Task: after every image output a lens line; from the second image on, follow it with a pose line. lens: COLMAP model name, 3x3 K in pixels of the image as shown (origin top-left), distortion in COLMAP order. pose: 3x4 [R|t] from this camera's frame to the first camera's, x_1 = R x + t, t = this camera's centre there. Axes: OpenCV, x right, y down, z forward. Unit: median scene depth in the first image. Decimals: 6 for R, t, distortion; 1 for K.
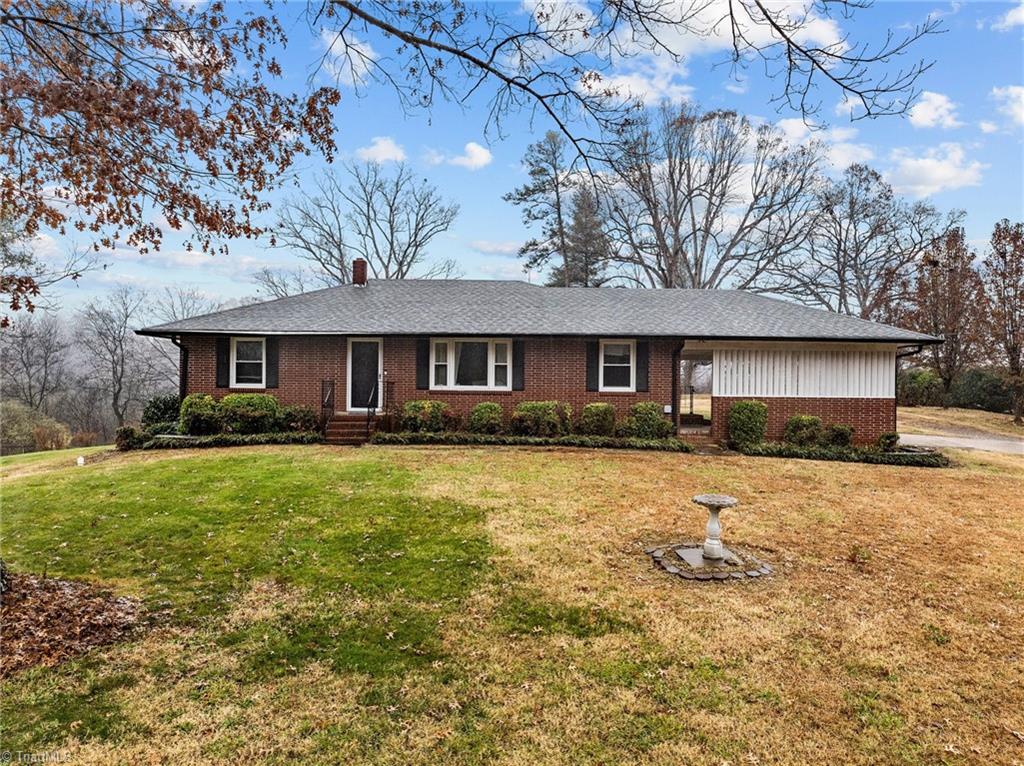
lens RADIAL K [[716.8, 0, 504.3], [0, 716.8, 382.9], [0, 0, 1]] dist [-0.055099, 0.026953]
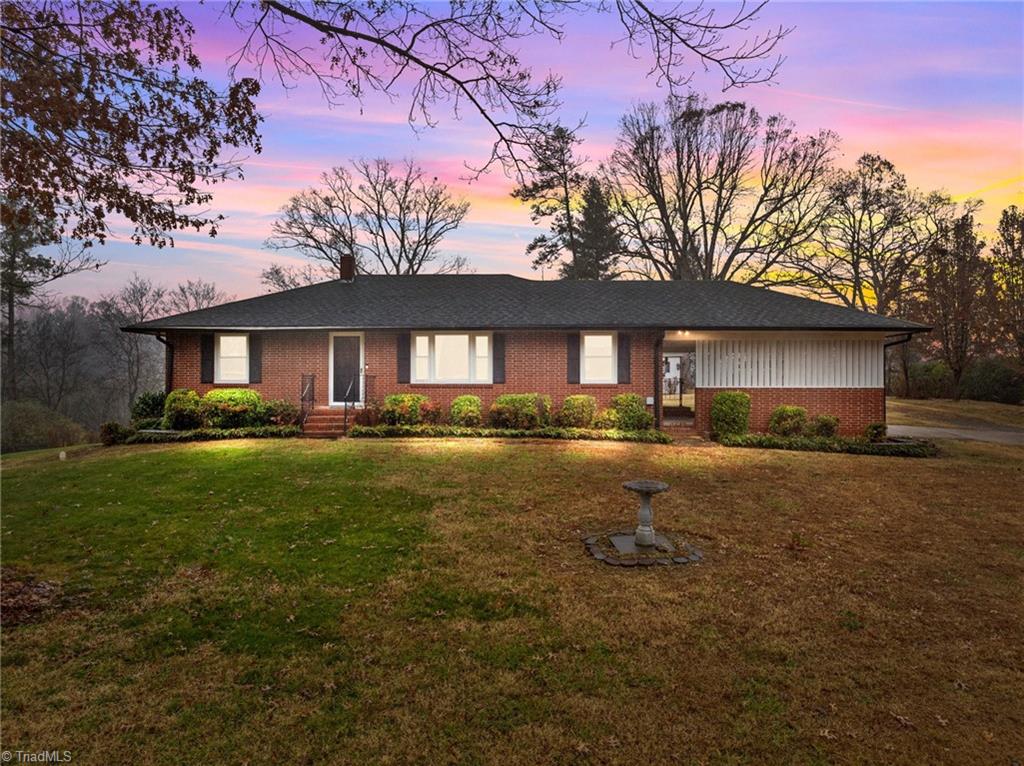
lens RADIAL K [[716.8, 0, 516.2], [0, 716.8, 379.2], [0, 0, 1]] dist [-0.055099, 0.026953]
pose [[0.999510, -0.009204, -0.029932, 0.131240], [0.009070, 0.999948, -0.004600, 0.017212], [0.029972, 0.004326, 0.999541, 0.004713]]
